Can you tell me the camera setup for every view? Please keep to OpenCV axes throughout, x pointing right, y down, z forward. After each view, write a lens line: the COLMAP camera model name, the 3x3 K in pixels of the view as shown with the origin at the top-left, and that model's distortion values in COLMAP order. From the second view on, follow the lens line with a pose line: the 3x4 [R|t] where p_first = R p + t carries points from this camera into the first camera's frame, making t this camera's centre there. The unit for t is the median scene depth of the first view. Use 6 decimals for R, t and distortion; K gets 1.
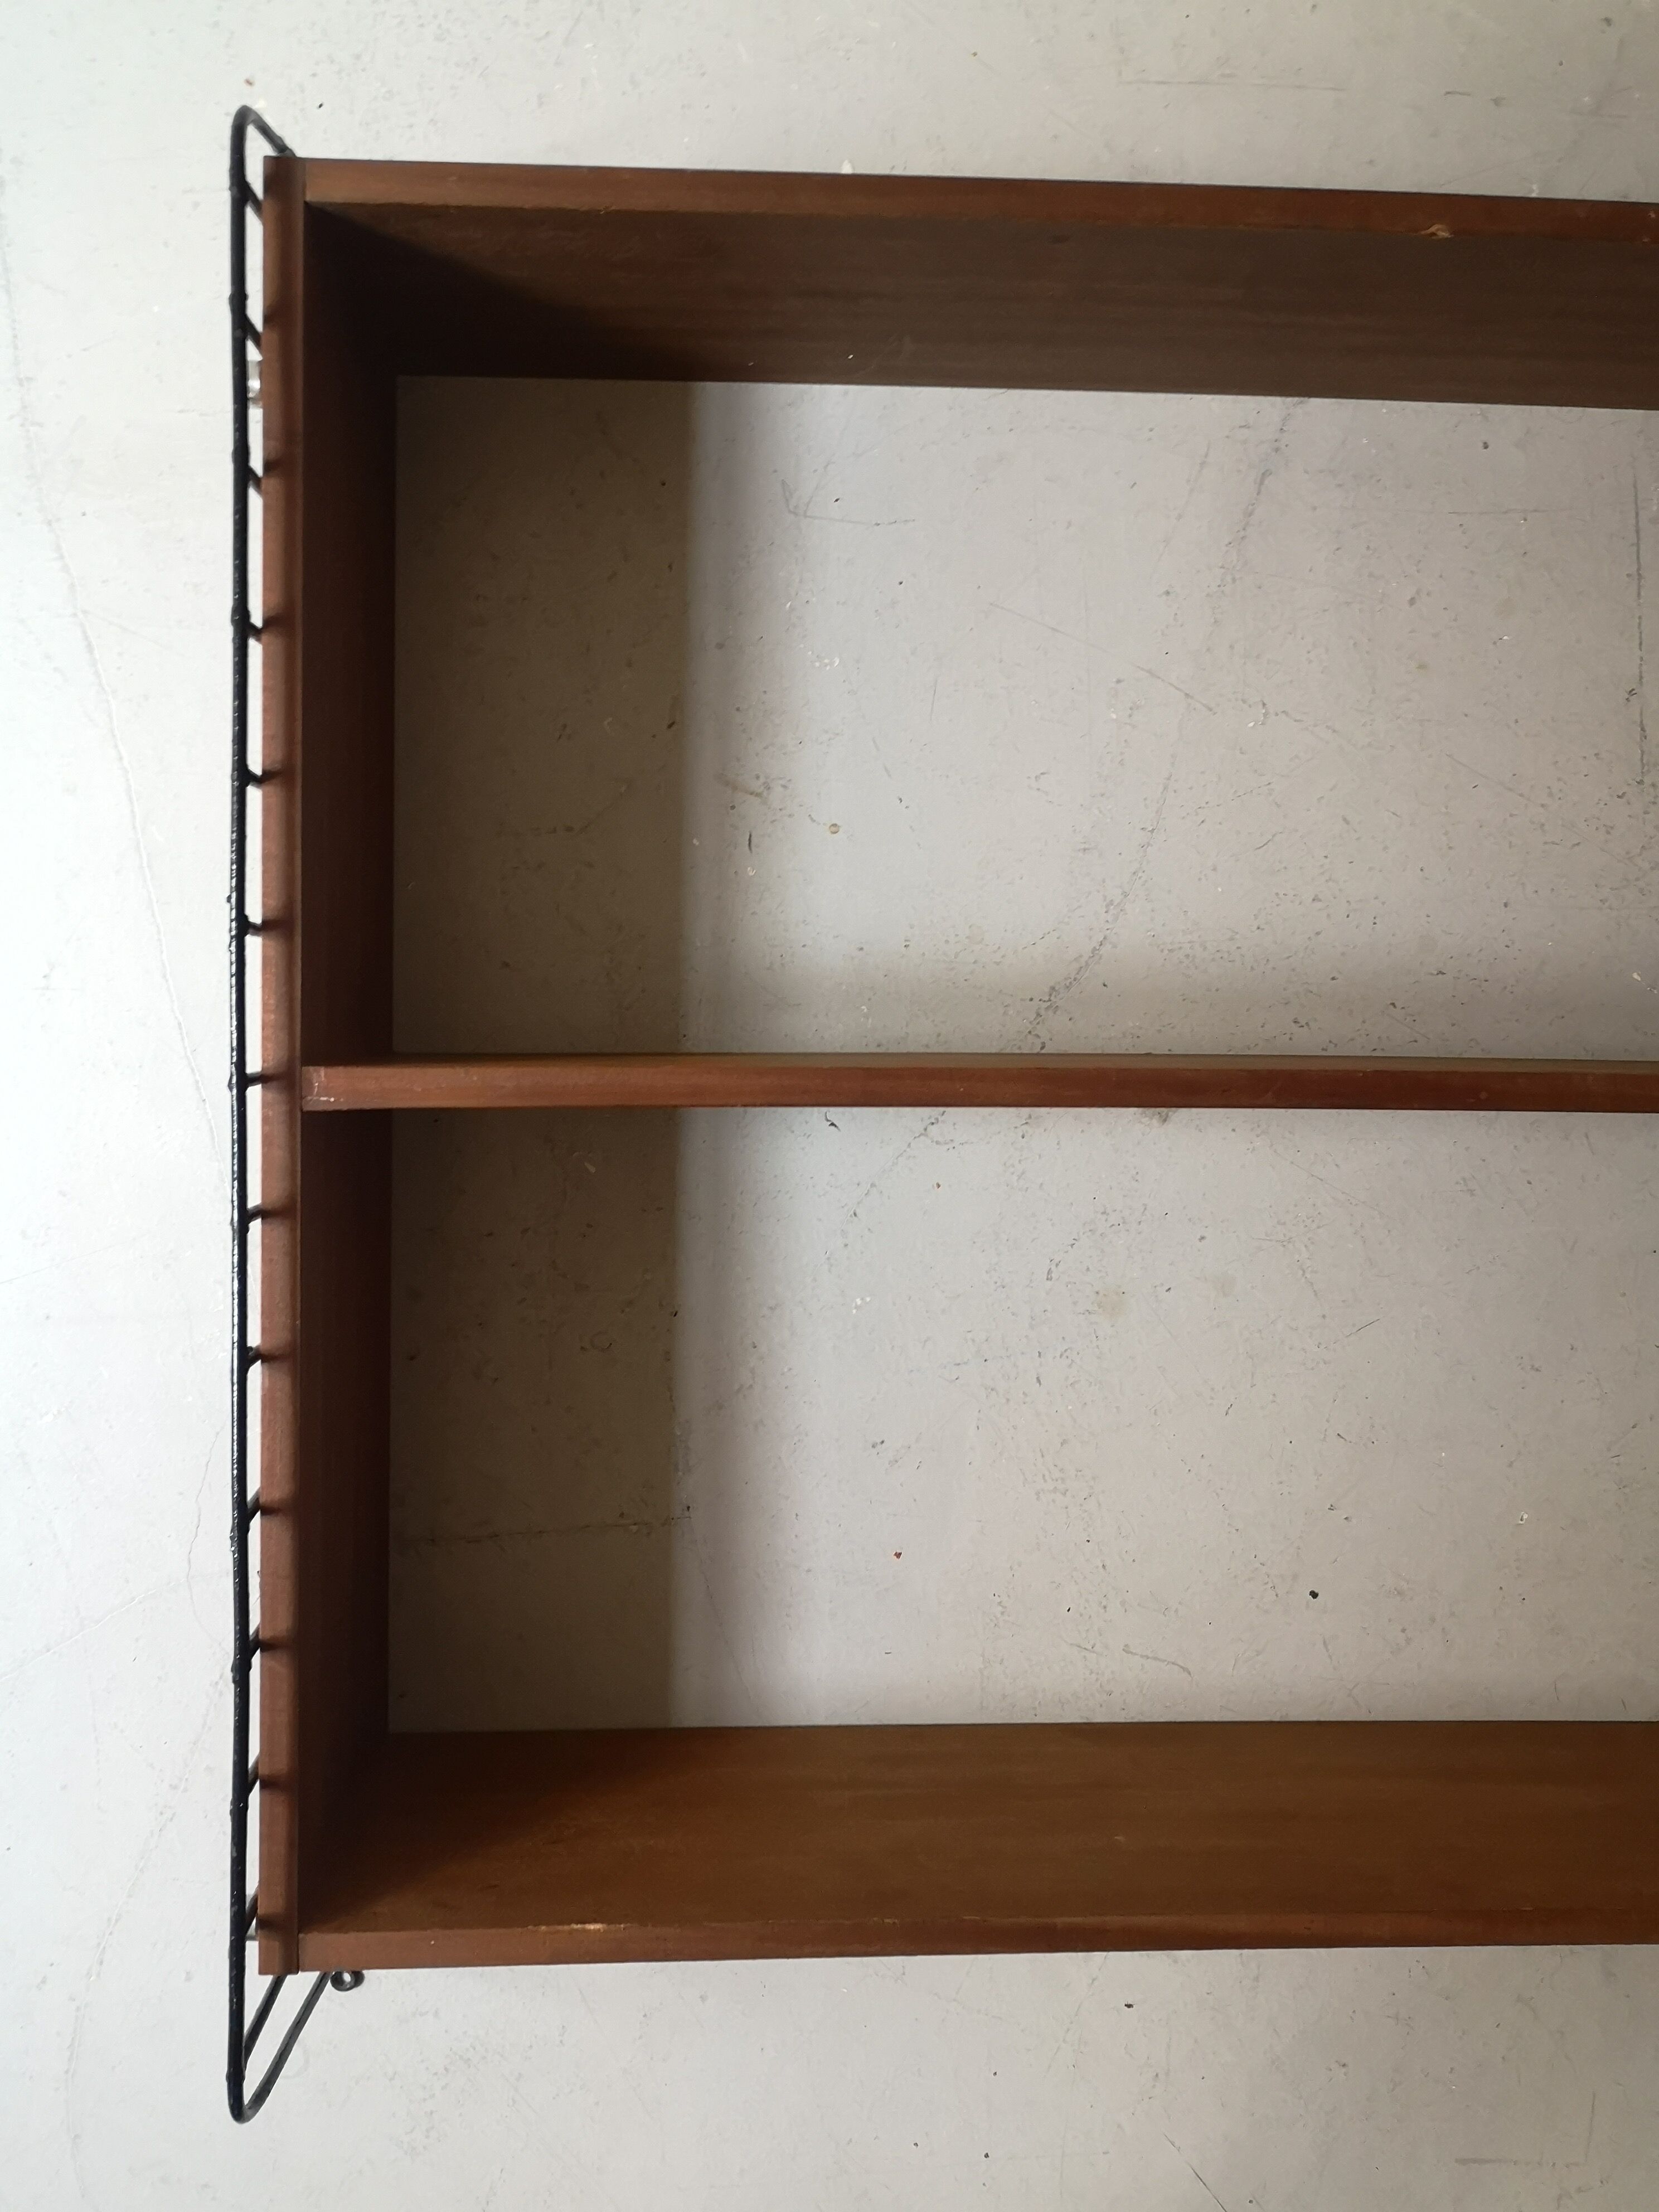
lens RADIAL K [[1766.8, 0, 829.5], [0, 1766.8, 1106.0], [0, 0, 1]] dist [0.006102, -0.006362]
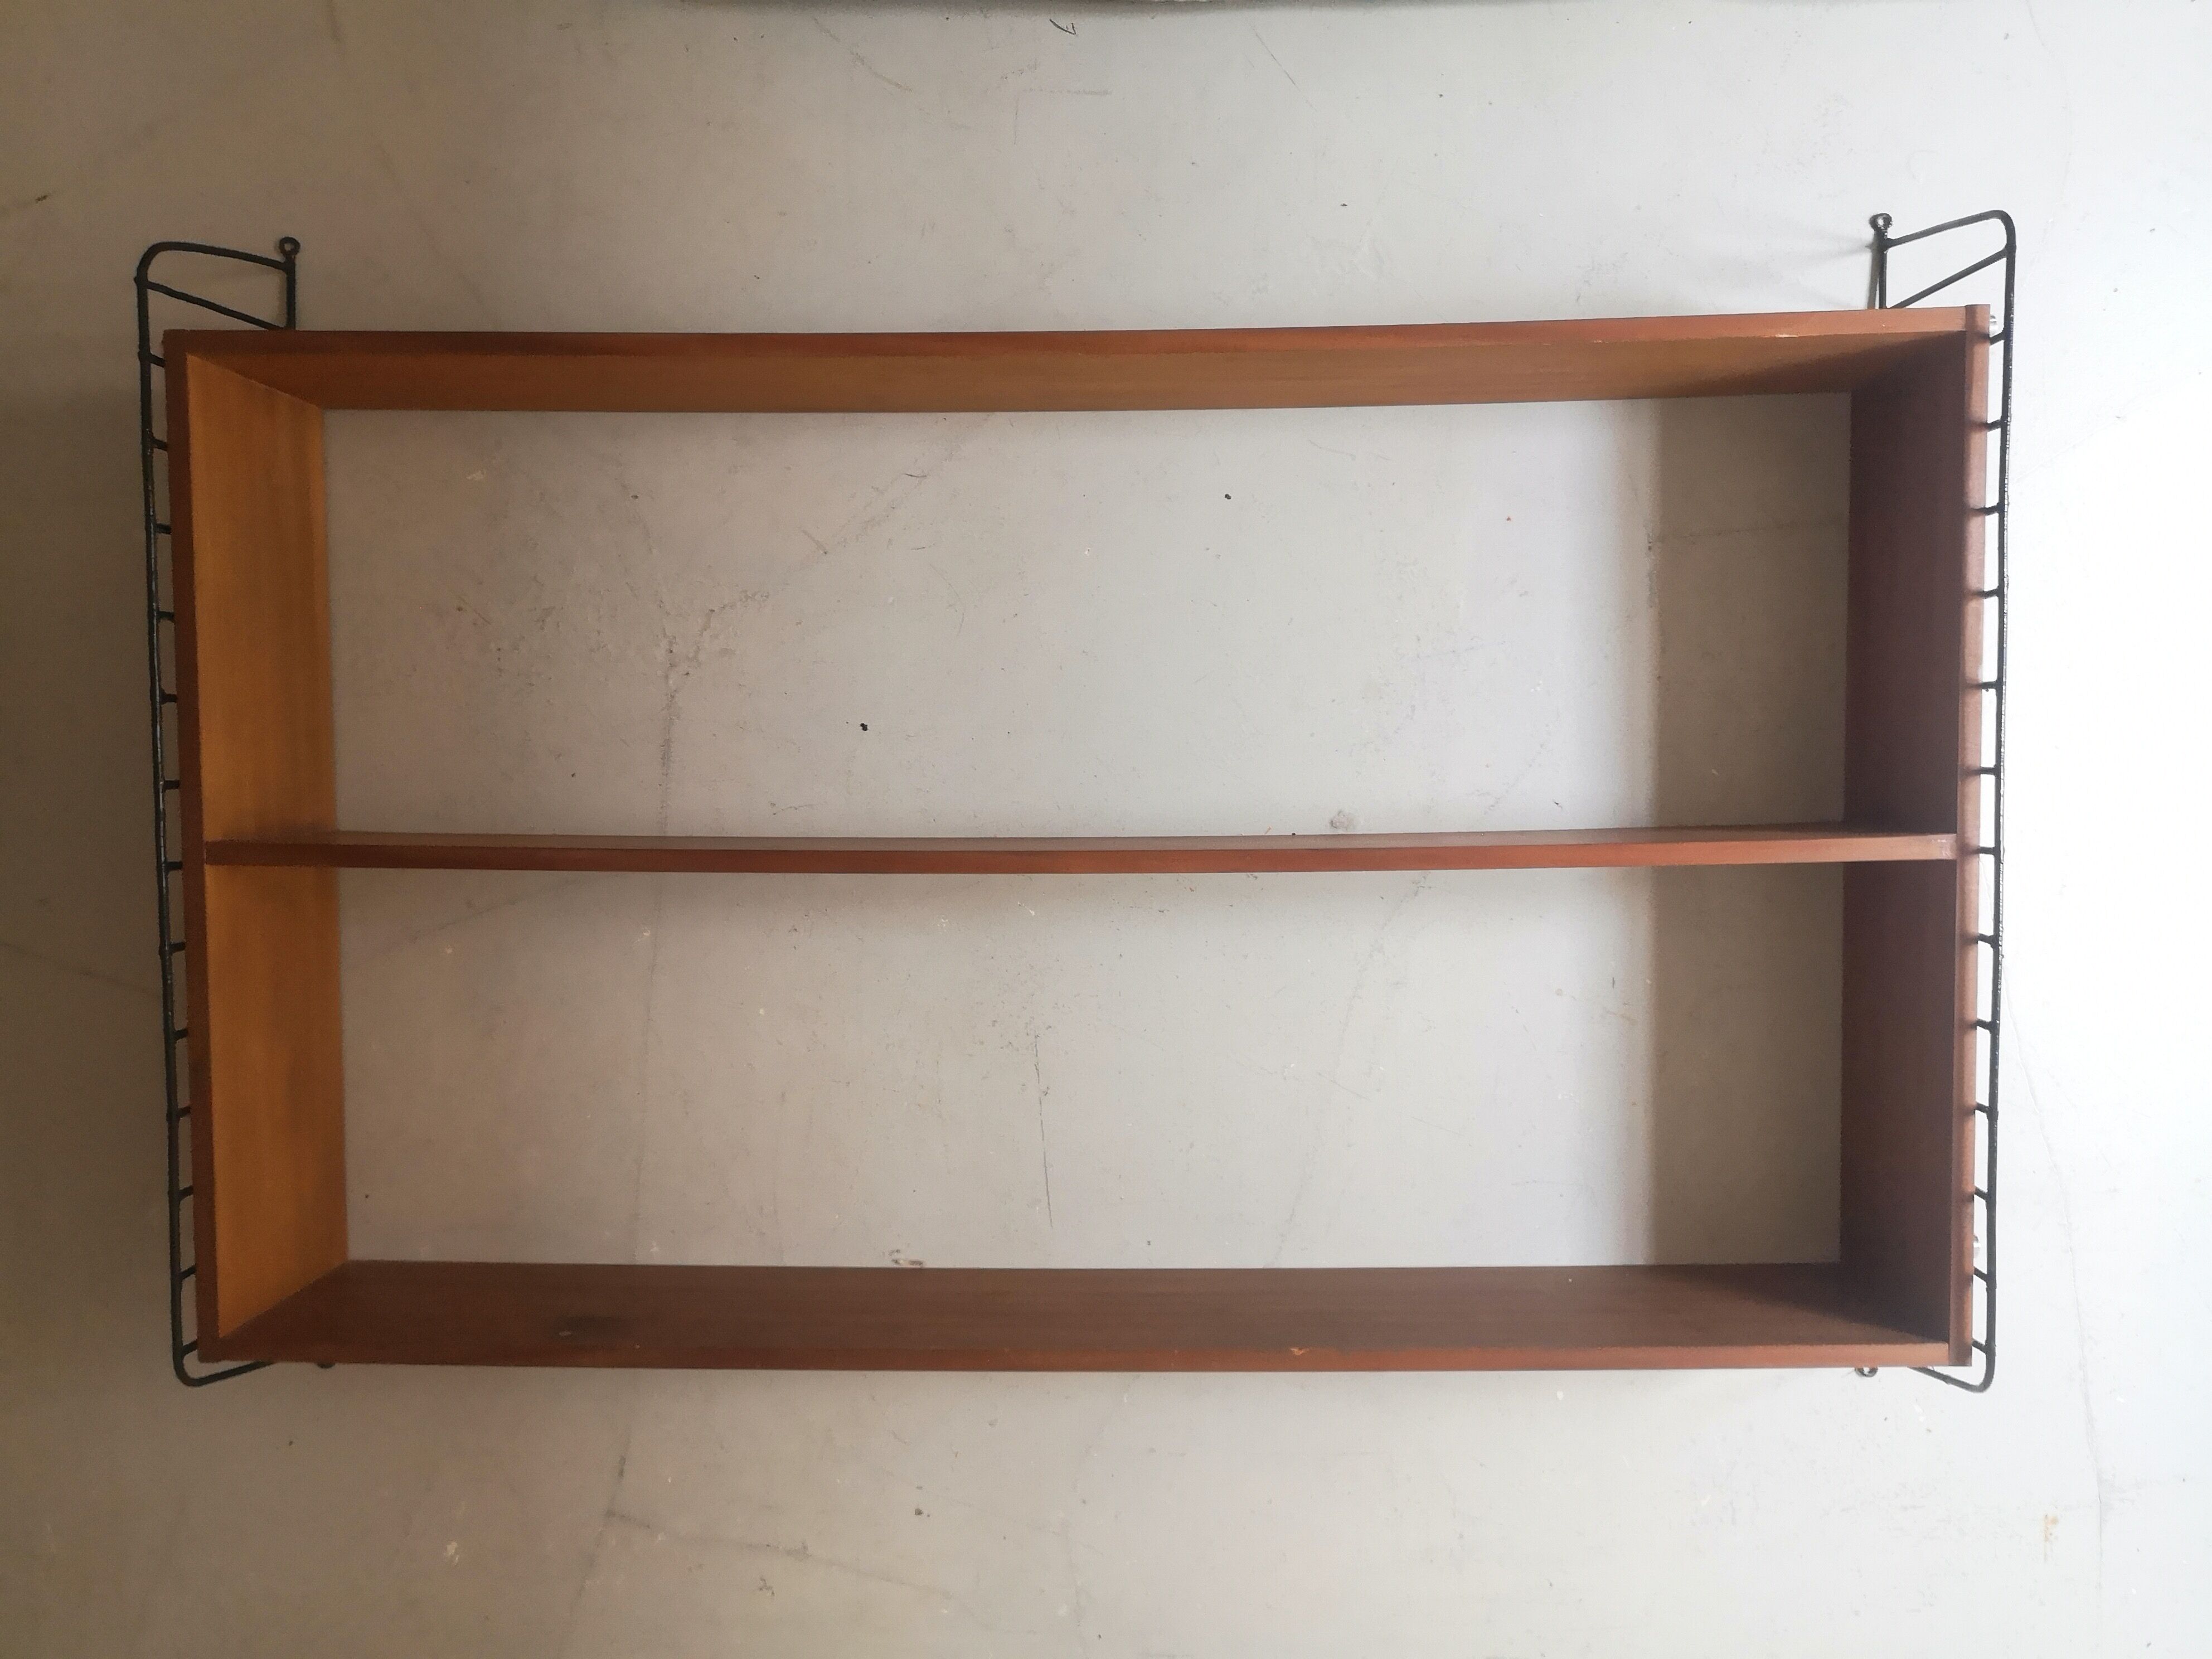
lens RADIAL K [[1730.6, 0, 1106.0], [0, 1730.6, 829.5], [0, 0, 1]] dist [0.023658, -0.004256]
pose [[-0.999270, 0.028950, -0.024912, 0.450443], [-0.026232, -0.994307, -0.103274, 0.160451], [-0.027760, -0.102545, 0.994341, -0.518258]]
